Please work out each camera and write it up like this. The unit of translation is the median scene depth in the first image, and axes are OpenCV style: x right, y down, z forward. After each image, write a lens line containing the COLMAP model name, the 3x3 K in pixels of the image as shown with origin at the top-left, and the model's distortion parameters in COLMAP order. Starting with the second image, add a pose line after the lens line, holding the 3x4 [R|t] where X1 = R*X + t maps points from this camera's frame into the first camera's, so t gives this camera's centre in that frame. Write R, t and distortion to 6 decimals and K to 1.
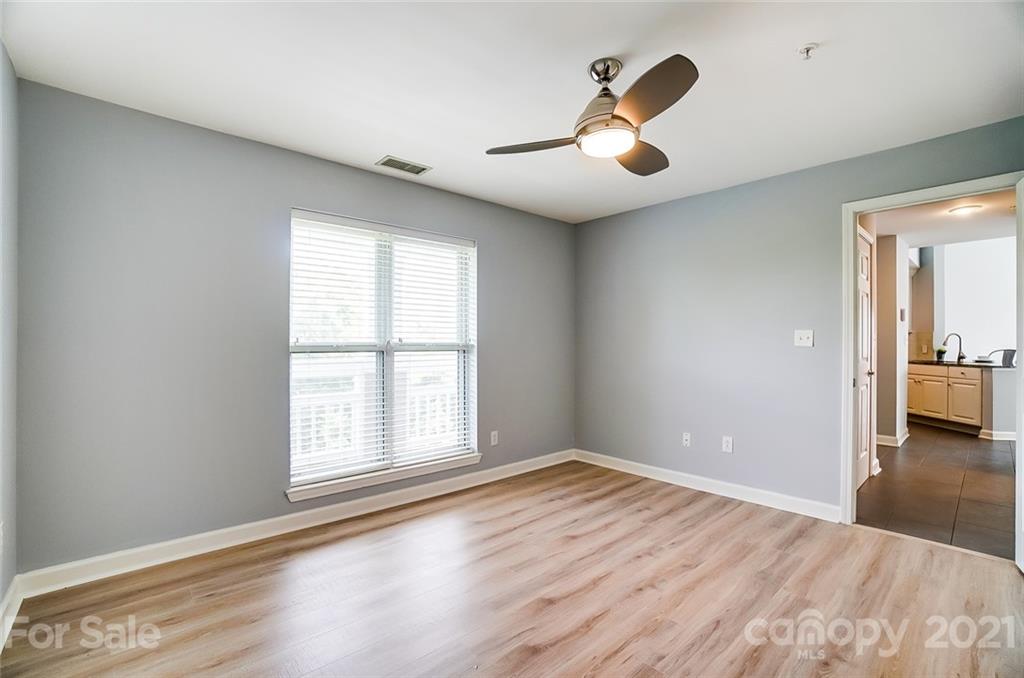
lens RADIAL K [[455.5, 0, 508.0], [0, 455.5, 344.5], [0, 0, 1]] dist [-0.069380, 0.026387]
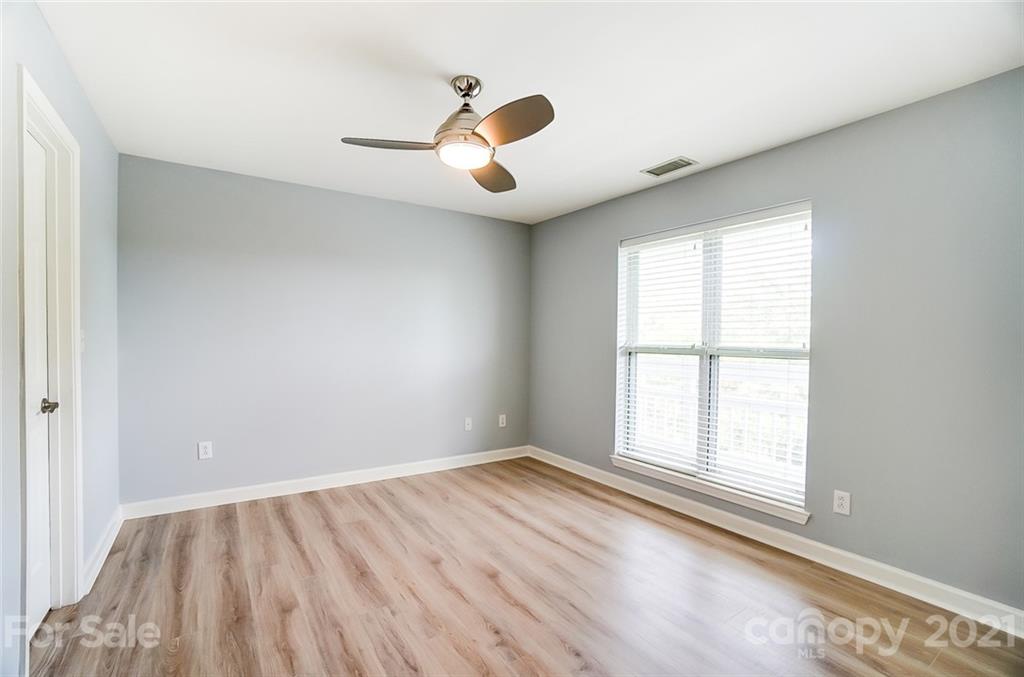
lens RADIAL K [[455.5, 0, 508.0], [0, 455.5, 344.0], [0, 0, 1]] dist [-0.069380, 0.026387]
pose [[-0.143261, 0.005131, -0.989672, 0.825164], [-0.019291, 0.999782, 0.007976, -0.009321], [0.989497, 0.020234, -0.143131, 0.819530]]
